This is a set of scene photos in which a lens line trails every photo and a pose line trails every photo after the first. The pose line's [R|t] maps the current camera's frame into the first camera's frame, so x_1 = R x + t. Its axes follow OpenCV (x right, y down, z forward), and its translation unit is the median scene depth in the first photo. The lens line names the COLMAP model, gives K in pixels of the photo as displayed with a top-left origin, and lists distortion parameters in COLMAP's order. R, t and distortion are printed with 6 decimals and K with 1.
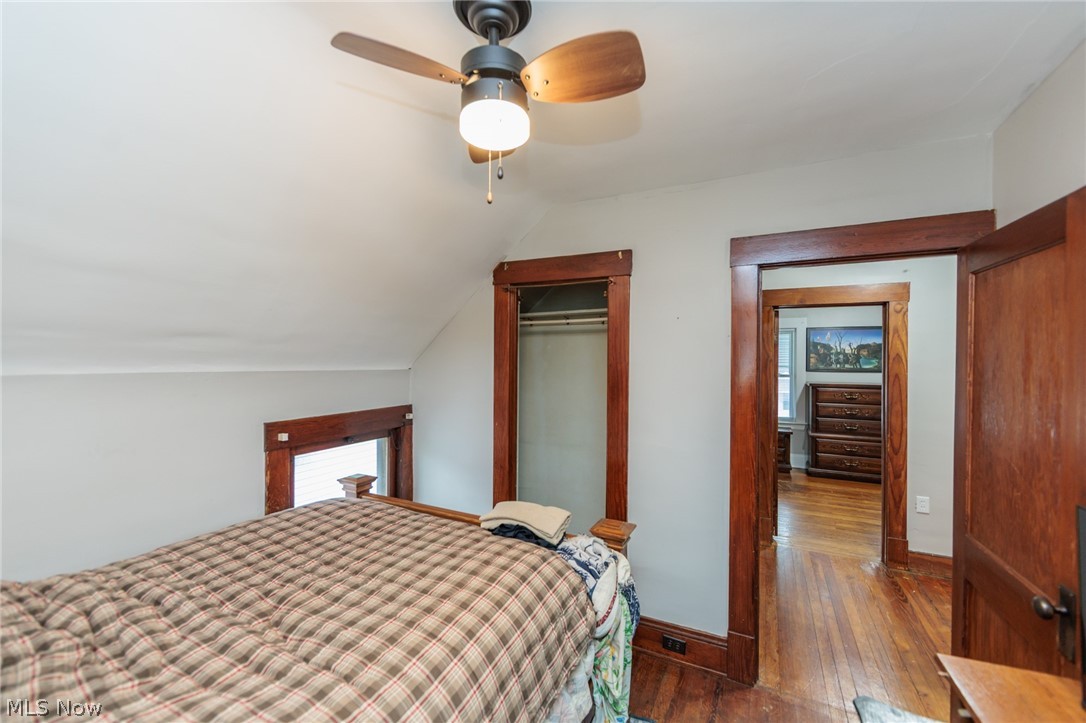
lens RADIAL K [[424.6, 0, 547.8], [0, 424.6, 360.1], [0, 0, 1]] dist [-0.003008, 0.000042]
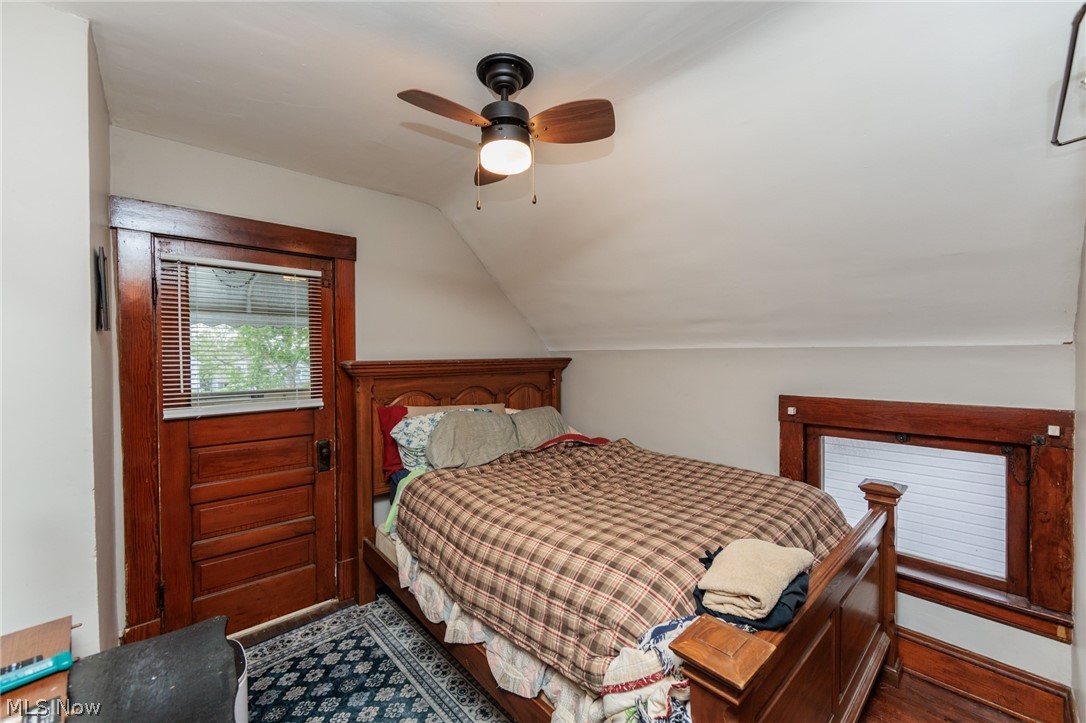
lens RADIAL K [[424.6, 0, 546.4], [0, 424.6, 361.6], [0, 0, 1]] dist [-0.003008, 0.000042]
pose [[-0.353751, 0.006990, -0.935314, 0.708511], [0.000366, 0.999973, 0.007335, 0.069856], [0.935340, 0.002253, -0.353744, 1.036765]]
